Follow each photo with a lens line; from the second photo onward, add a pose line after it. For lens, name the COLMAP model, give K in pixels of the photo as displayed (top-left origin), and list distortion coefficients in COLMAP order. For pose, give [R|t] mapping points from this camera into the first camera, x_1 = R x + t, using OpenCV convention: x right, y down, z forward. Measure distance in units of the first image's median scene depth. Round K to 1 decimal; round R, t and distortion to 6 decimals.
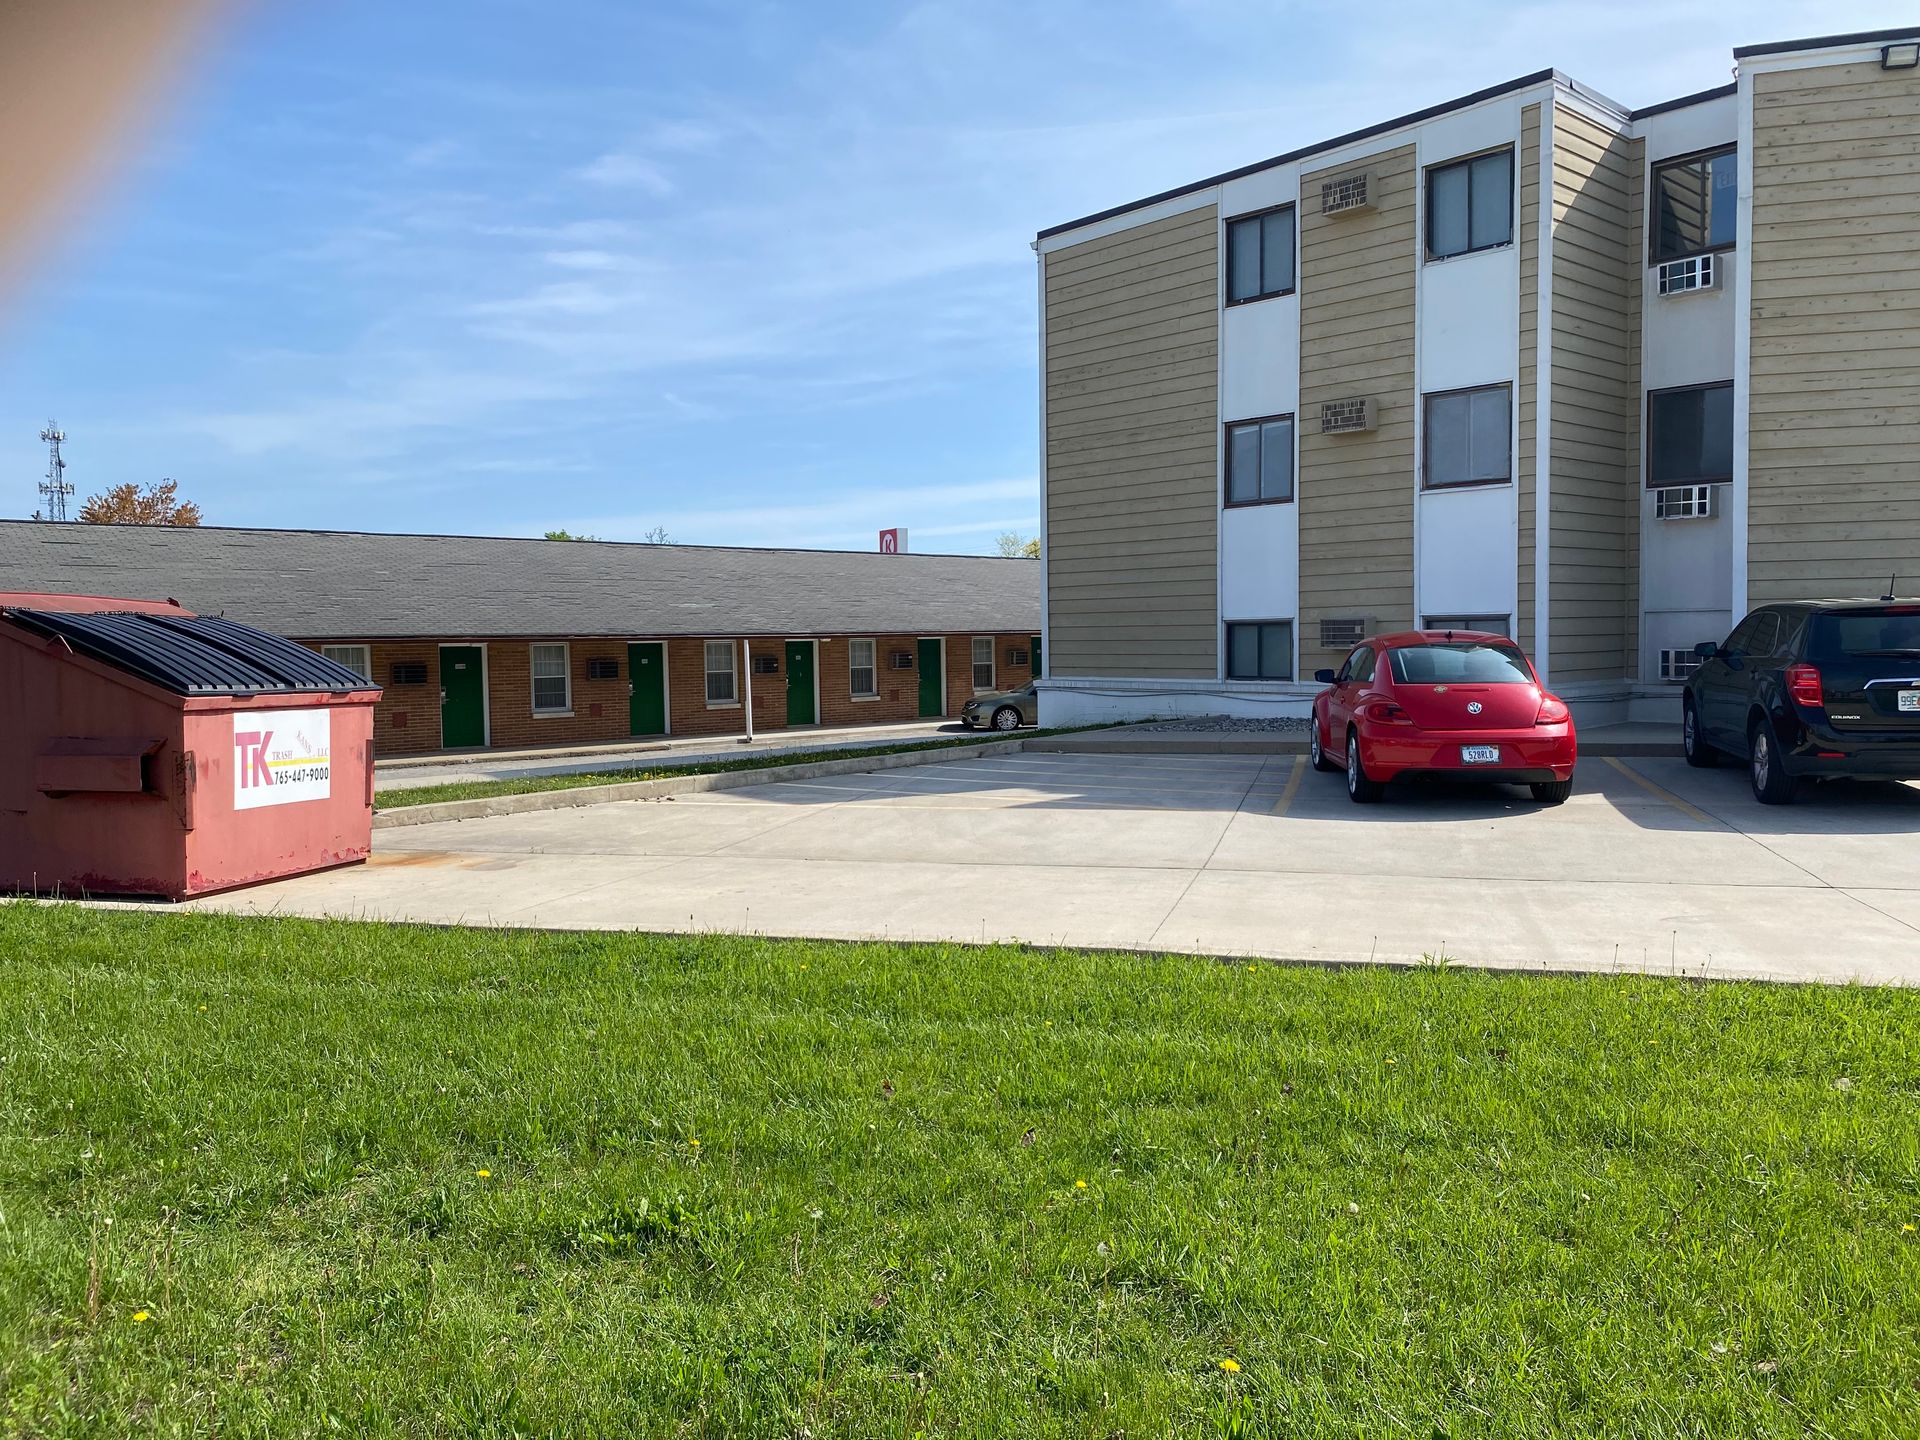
lens RADIAL K [[1459.0, 0, 959.4], [0, 1459.0, 717.9], [0, 0, 1]] dist [0.006131, -0.007565]
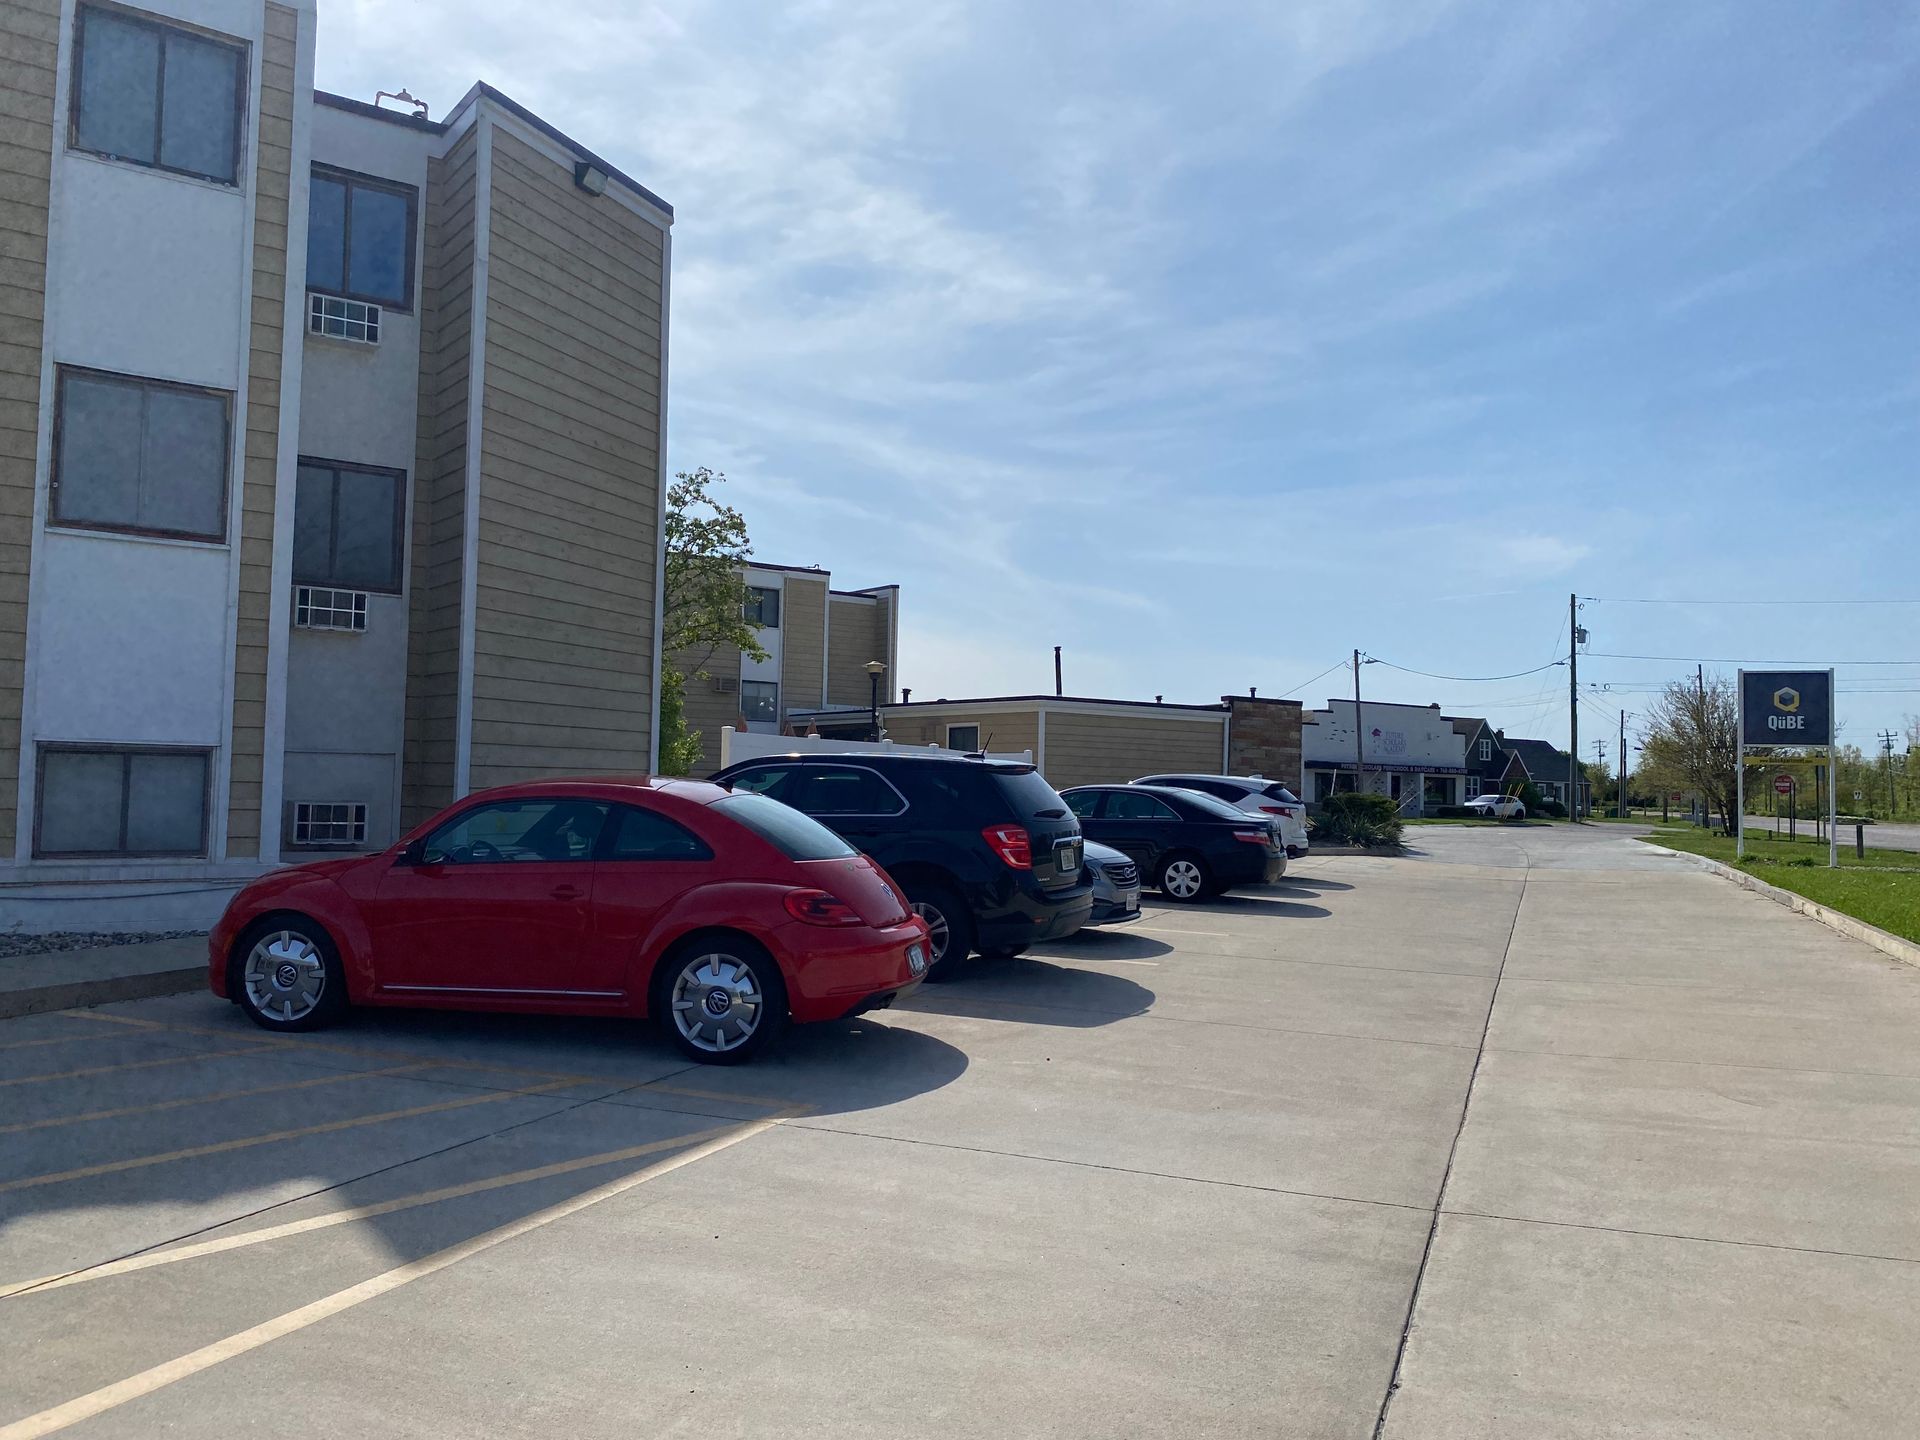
lens RADIAL K [[1459.0, 0, 959.4], [0, 1459.0, 717.9], [0, 0, 1]] dist [0.006131, -0.007565]
pose [[0.118710, 0.063870, 0.990873, -0.198286], [0.031666, 0.997178, -0.068070, -0.026603], [-0.992424, 0.039457, 0.116352, 0.541399]]
